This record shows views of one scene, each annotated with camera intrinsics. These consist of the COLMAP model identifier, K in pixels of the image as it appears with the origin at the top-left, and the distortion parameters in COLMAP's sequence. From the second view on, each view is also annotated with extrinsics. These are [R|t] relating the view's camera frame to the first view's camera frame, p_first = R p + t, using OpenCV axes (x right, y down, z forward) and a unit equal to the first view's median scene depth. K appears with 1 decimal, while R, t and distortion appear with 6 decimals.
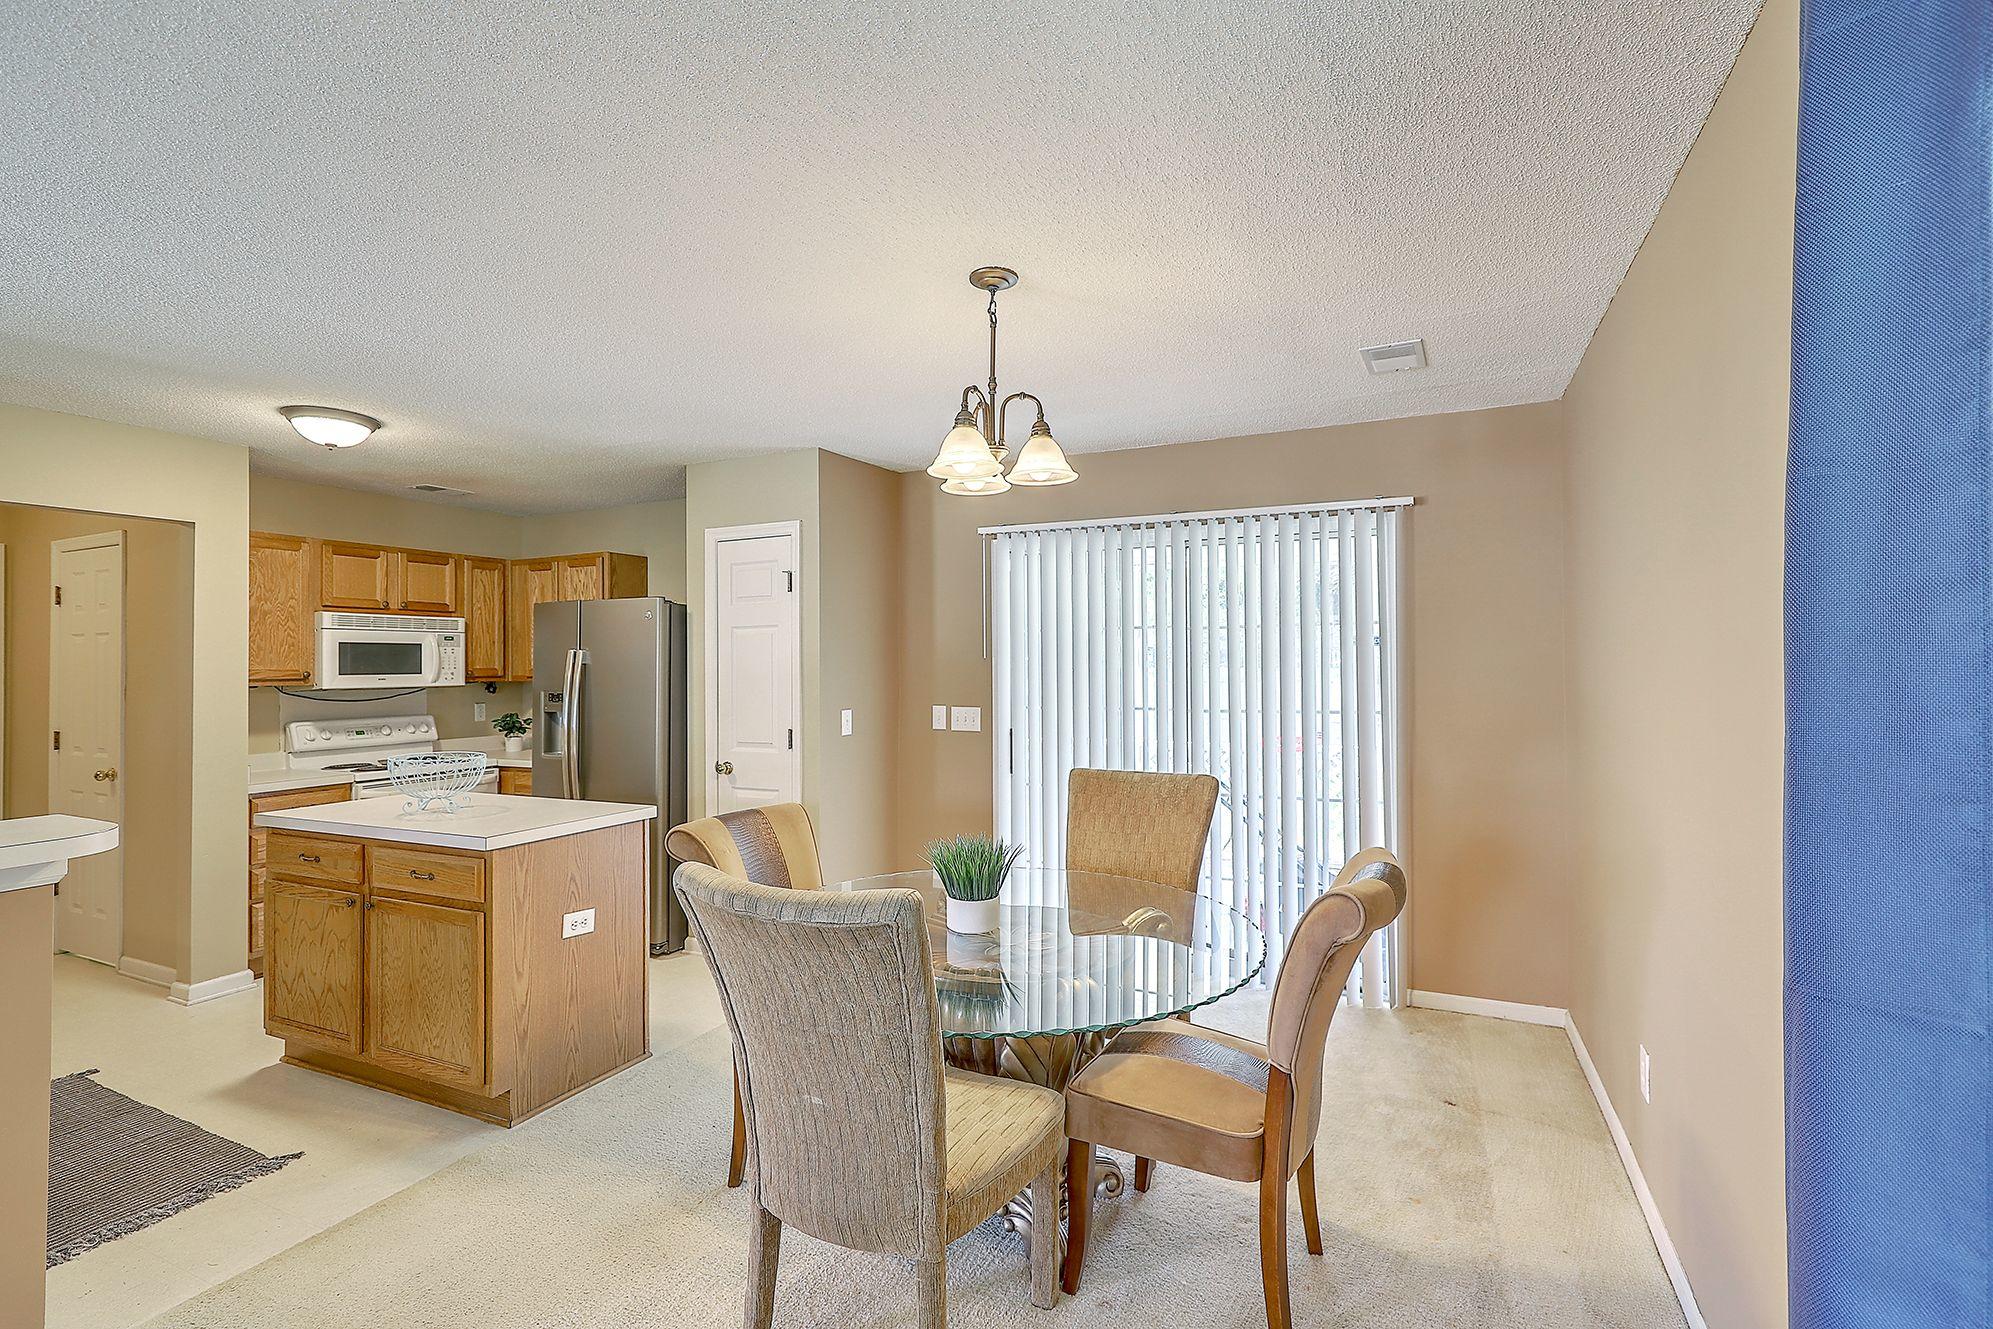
lens RADIAL K [[894.1, 0, 983.3], [0, 894.1, 669.5], [0, 0, 1]] dist [0.005380, -0.001638]
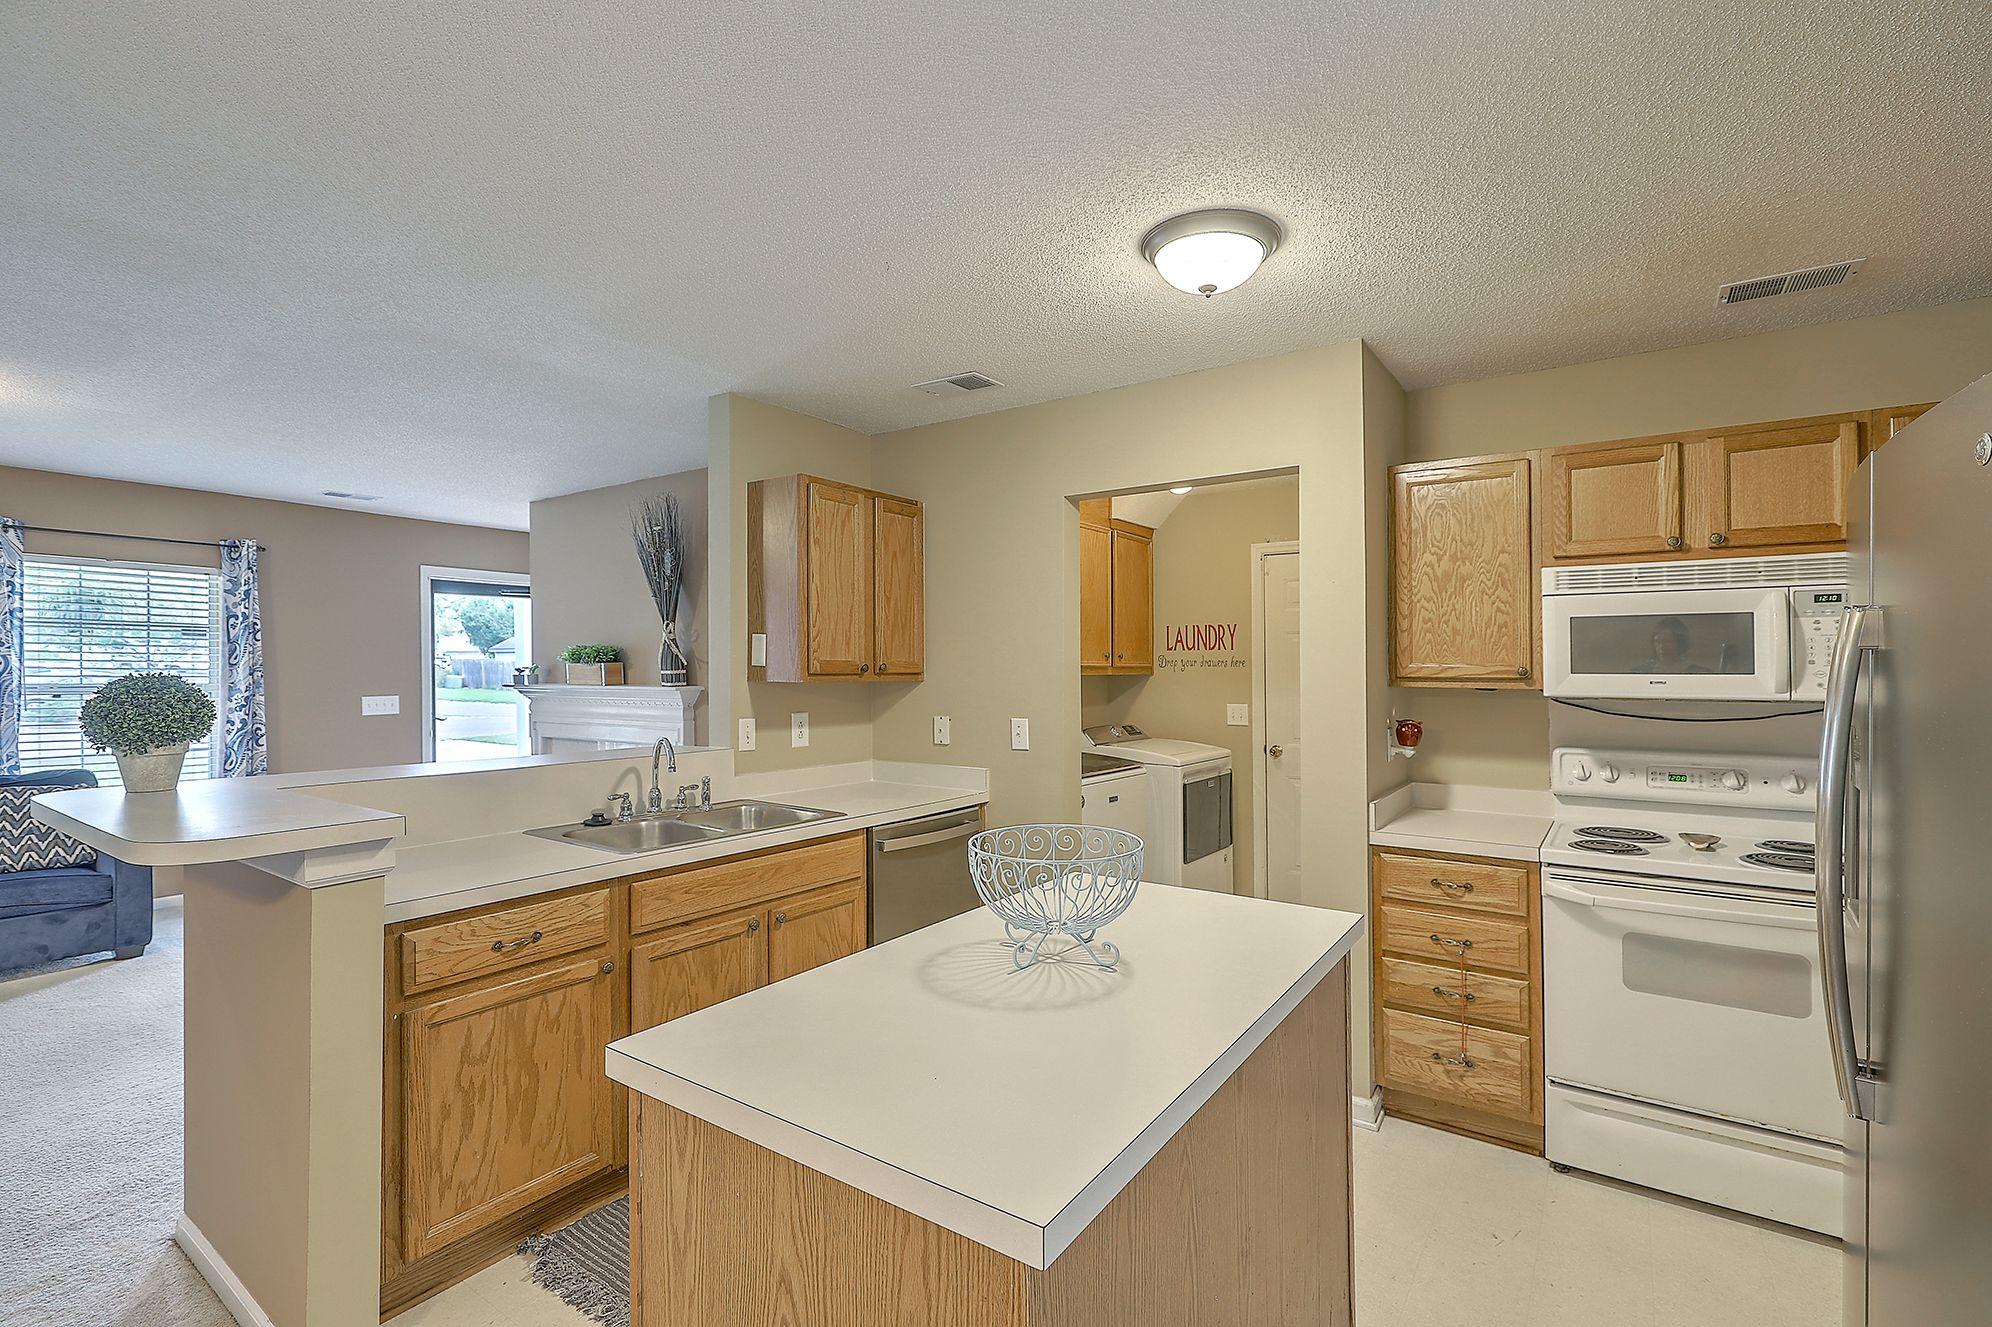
lens RADIAL K [[893.7, 0, 995.9], [0, 893.7, 664.2], [0, 0, 1]] dist [0.005380, -0.001638]
pose [[-0.125787, -0.005782, -0.992040, -0.086641], [-0.008522, 0.999952, -0.004748, 0.006390], [0.992021, 0.007857, -0.125831, 0.673614]]
